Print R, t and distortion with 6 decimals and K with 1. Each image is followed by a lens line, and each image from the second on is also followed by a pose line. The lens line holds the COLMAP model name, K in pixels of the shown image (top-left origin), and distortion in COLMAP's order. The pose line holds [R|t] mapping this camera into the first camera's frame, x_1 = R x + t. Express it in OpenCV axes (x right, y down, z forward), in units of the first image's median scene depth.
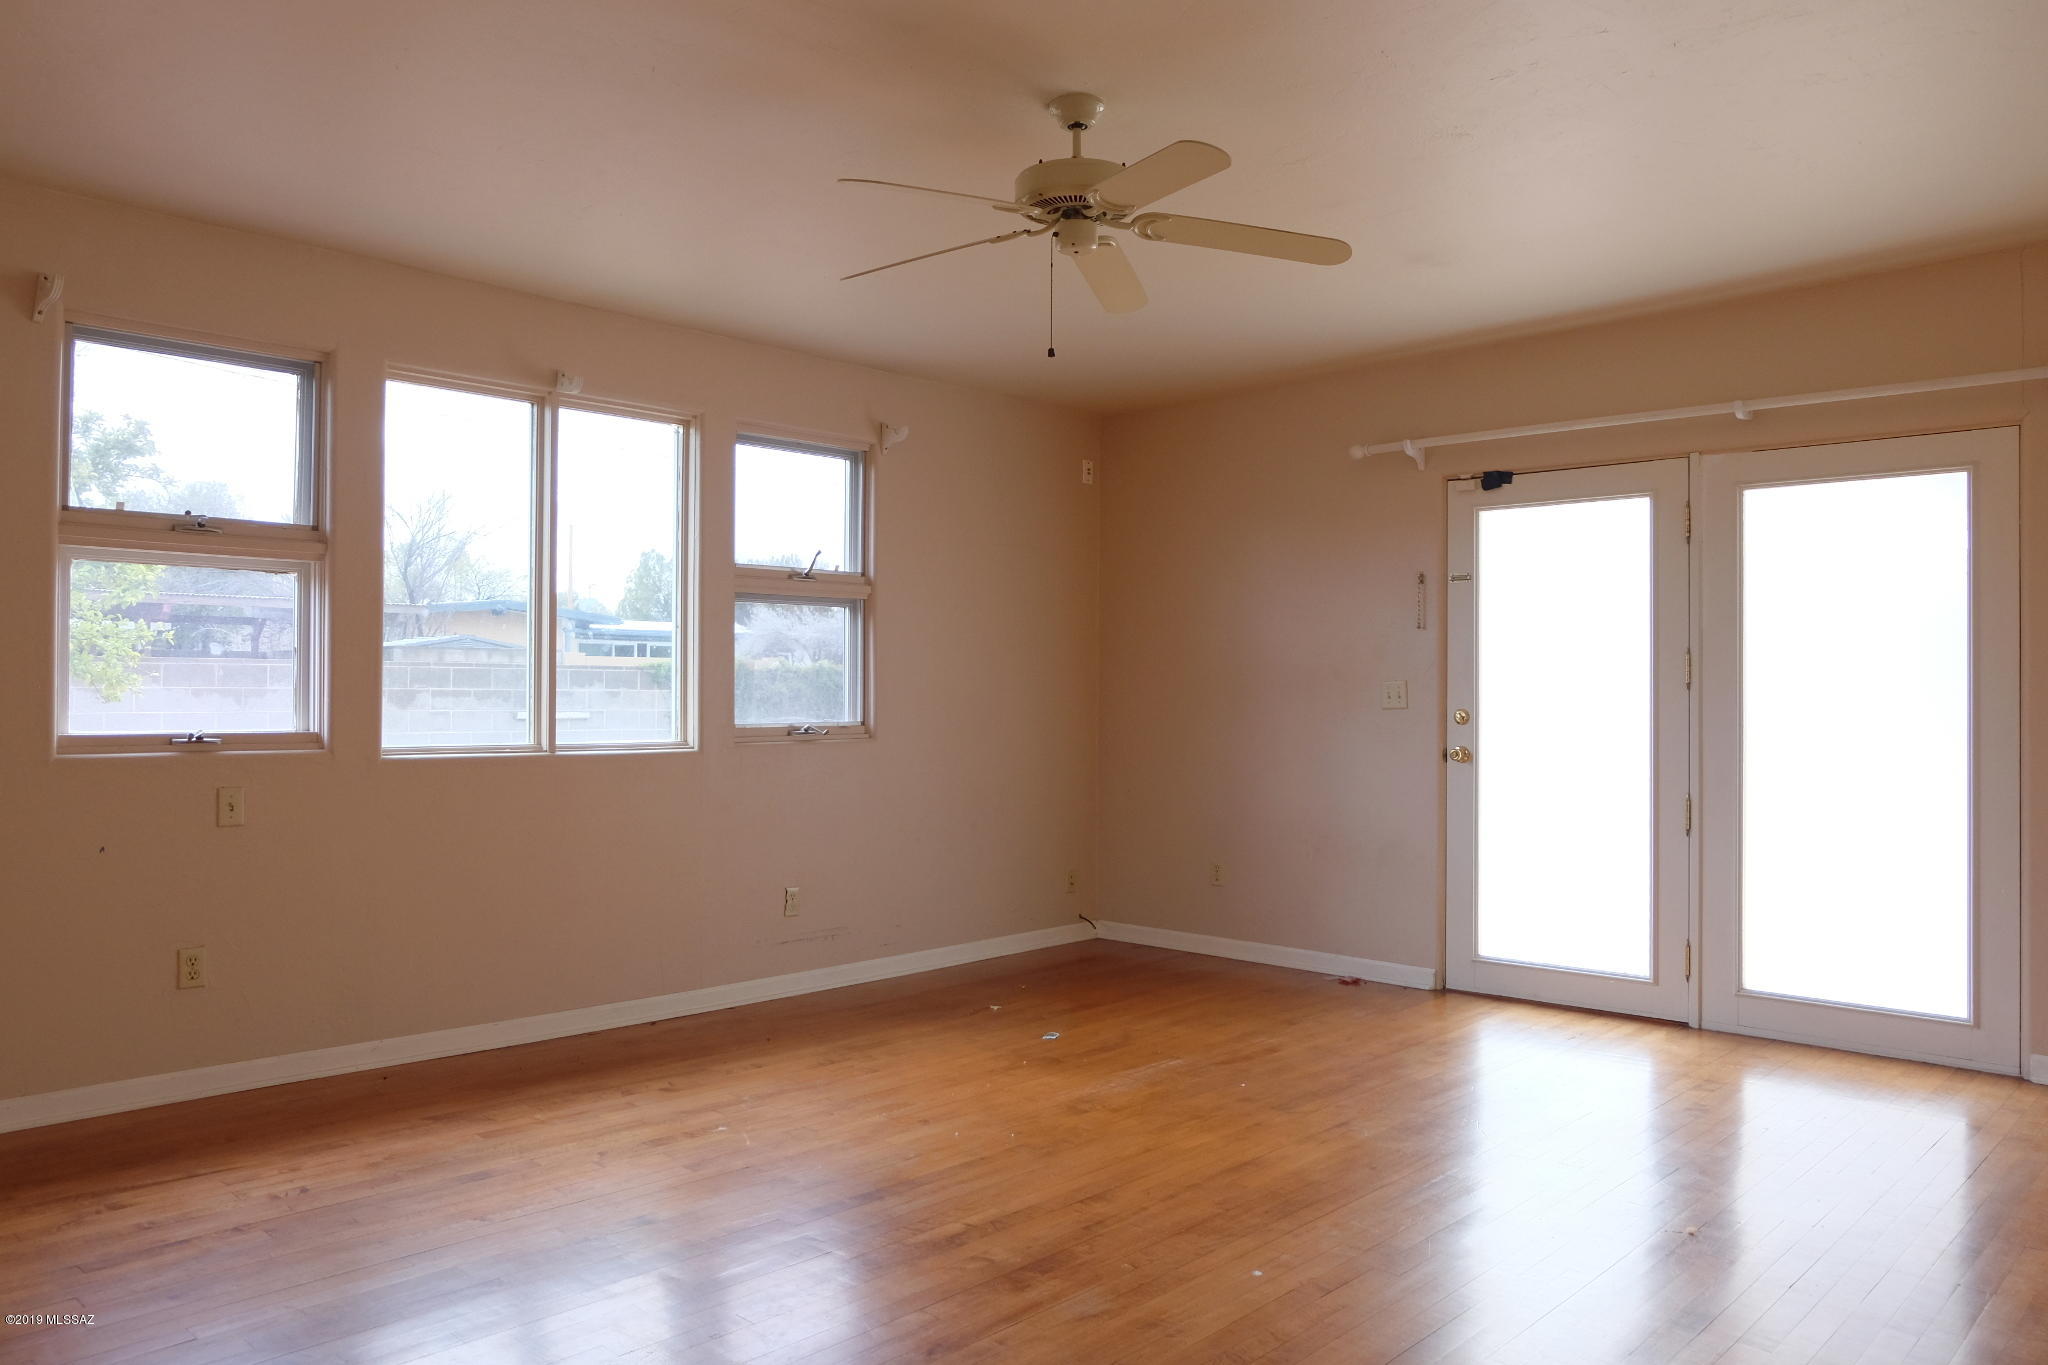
lens RADIAL K [[1477.0, 0, 1017.9], [0, 1477.0, 673.1], [0, 0, 1]] dist [-0.056667, 0.065869]
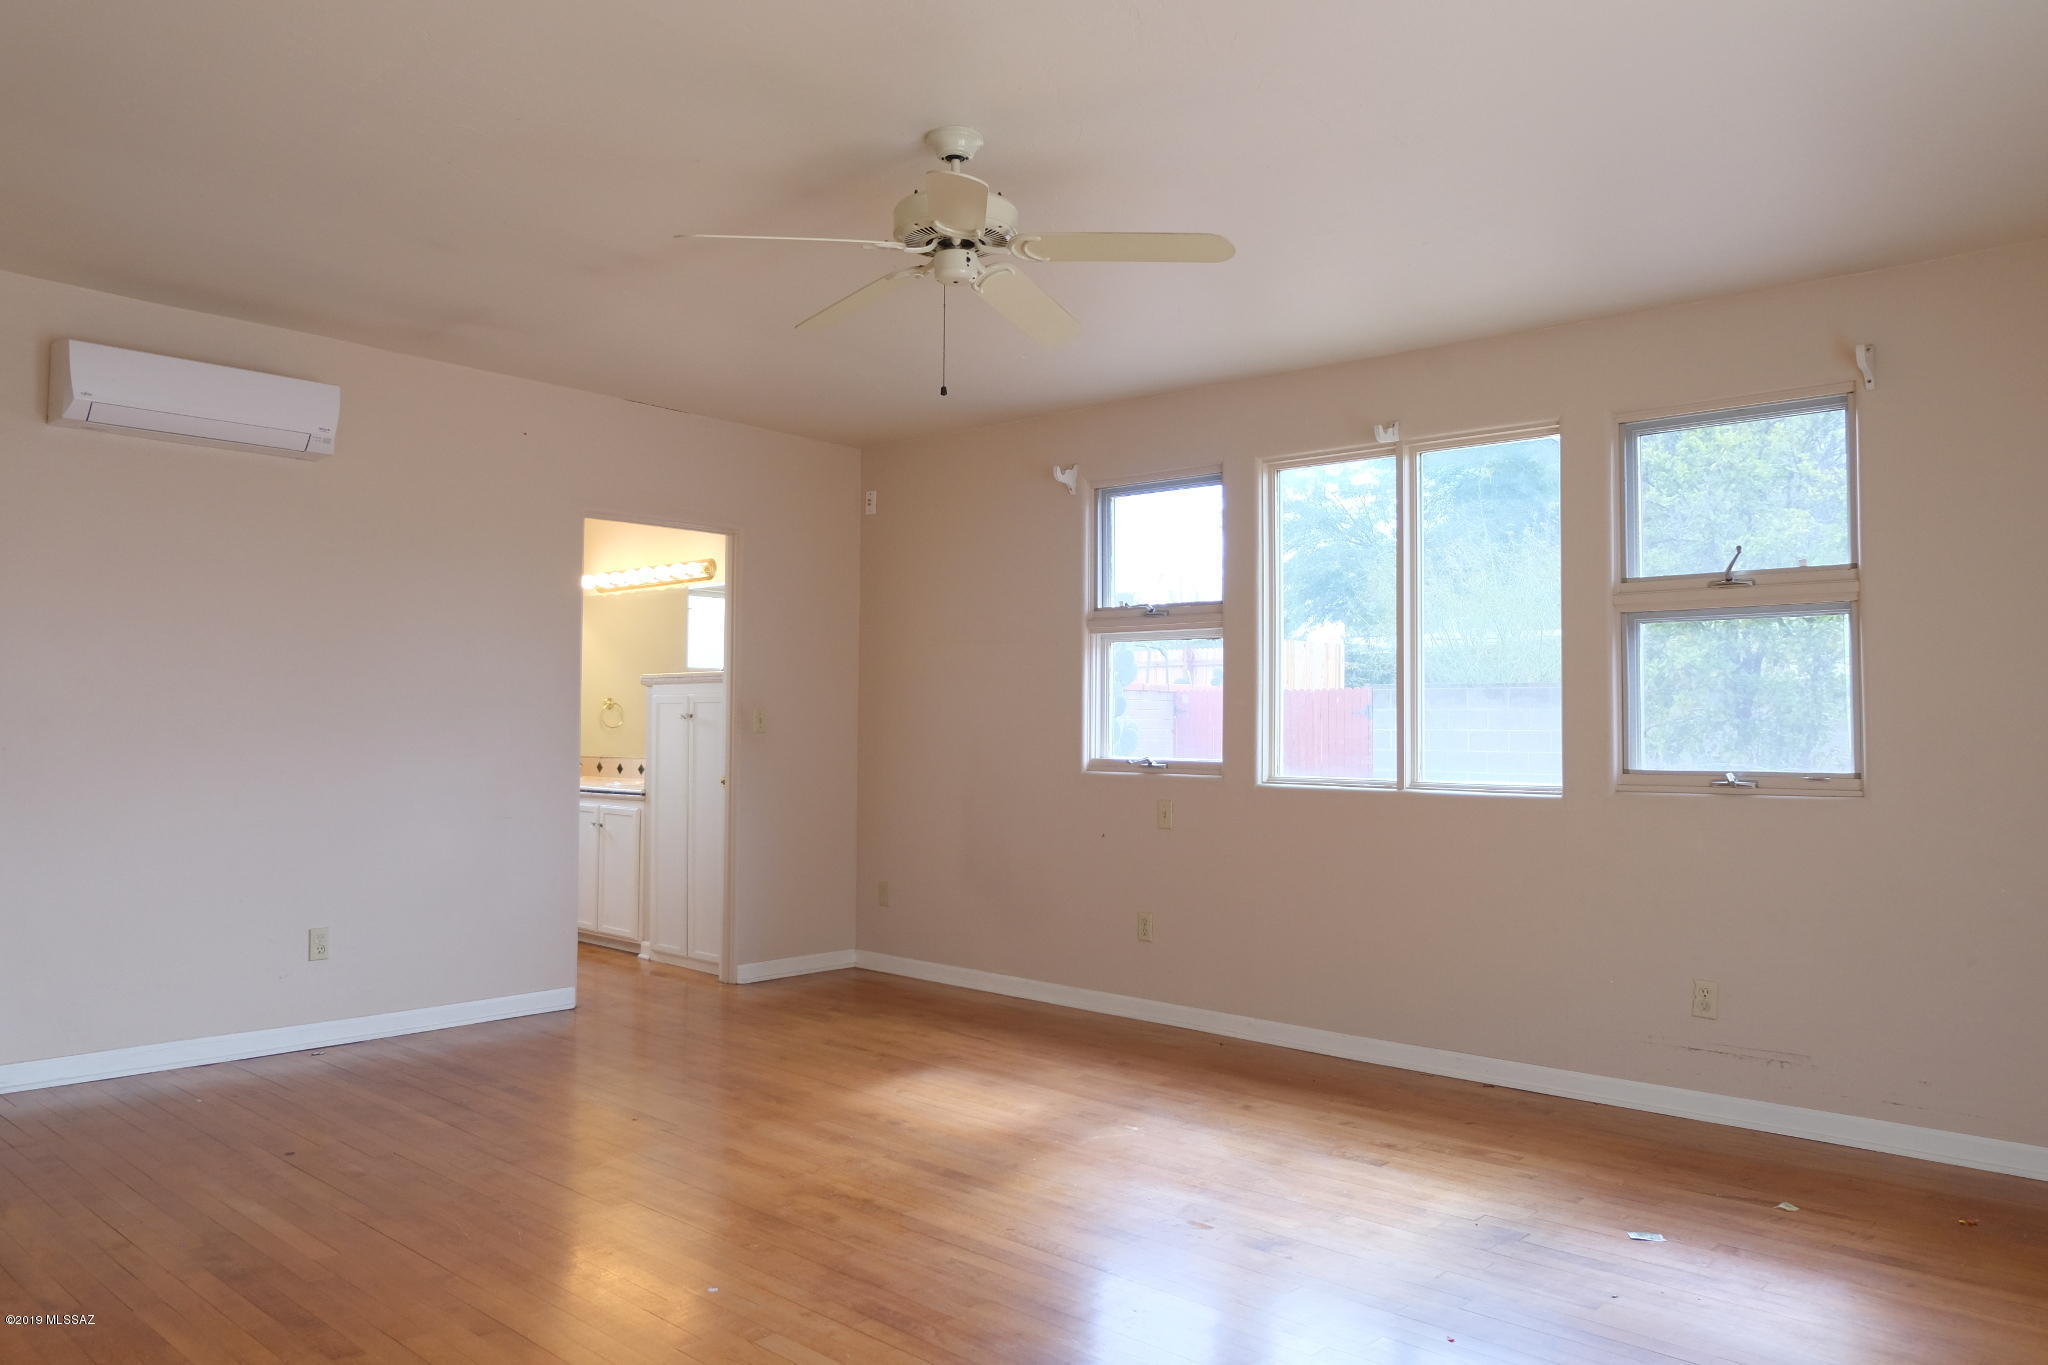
lens RADIAL K [[1477.0, 0, 1026.9], [0, 1477.0, 685.0], [0, 0, 1]] dist [-0.056667, 0.065869]
pose [[0.010827, -0.038368, -0.999205, 0.746627], [0.002474, 0.999262, -0.038344, 0.020646], [0.999938, -0.002056, 0.010914, 0.758304]]
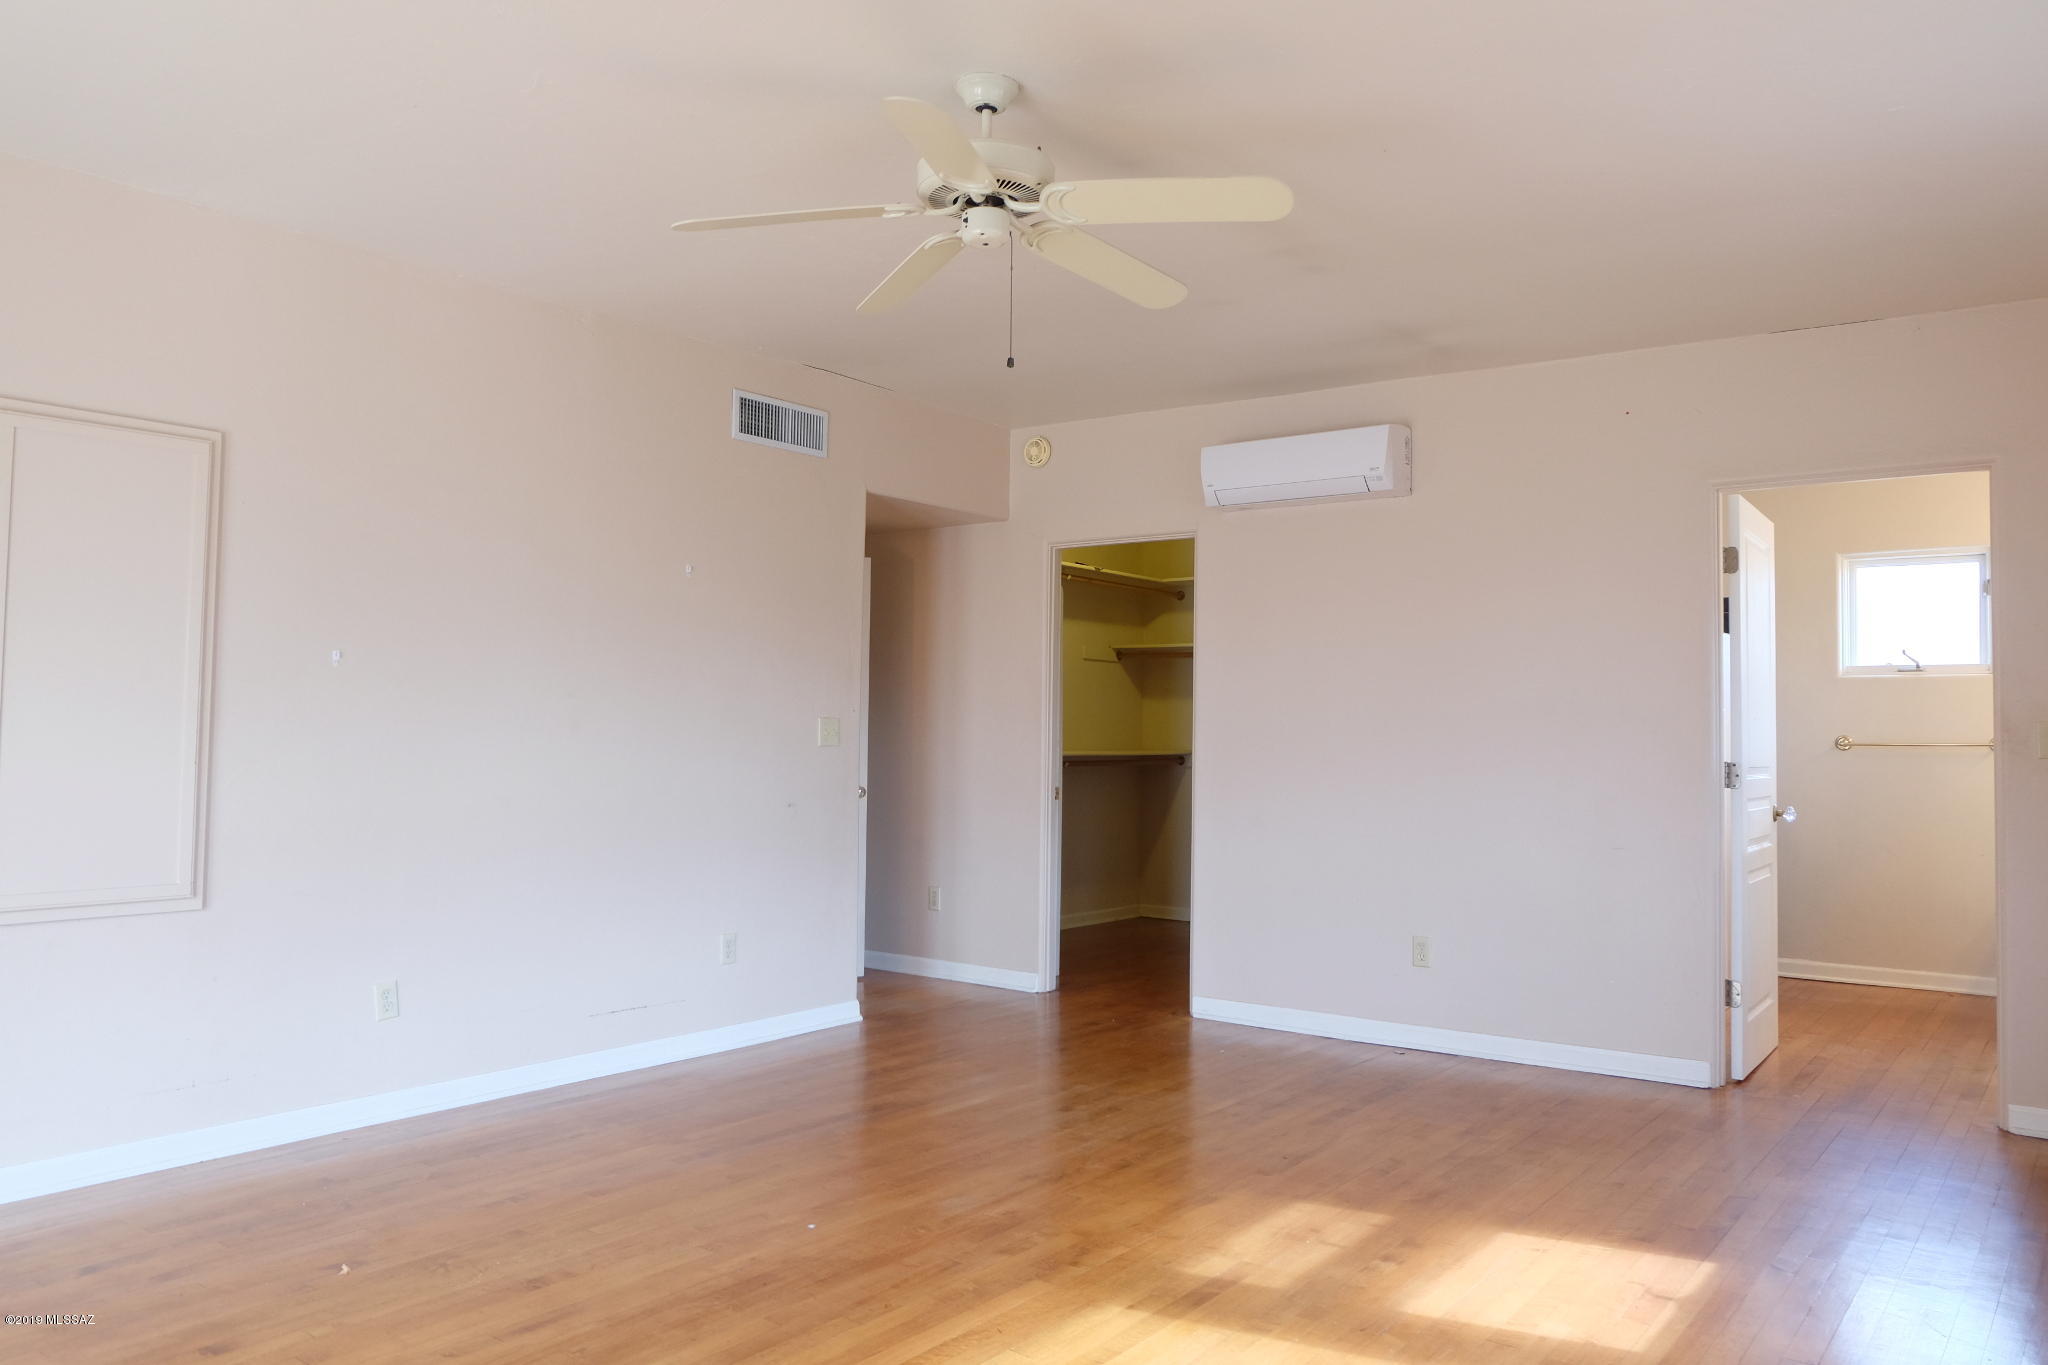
lens RADIAL K [[1477.0, 0, 990.4], [0, 1477.0, 689.9], [0, 0, 1]] dist [-0.056667, 0.065869]
pose [[-0.996793, -0.022452, -0.076808, 0.074853], [-0.019363, 0.998983, -0.040727, 0.018885], [0.077644, -0.039109, -0.996214, 1.373245]]
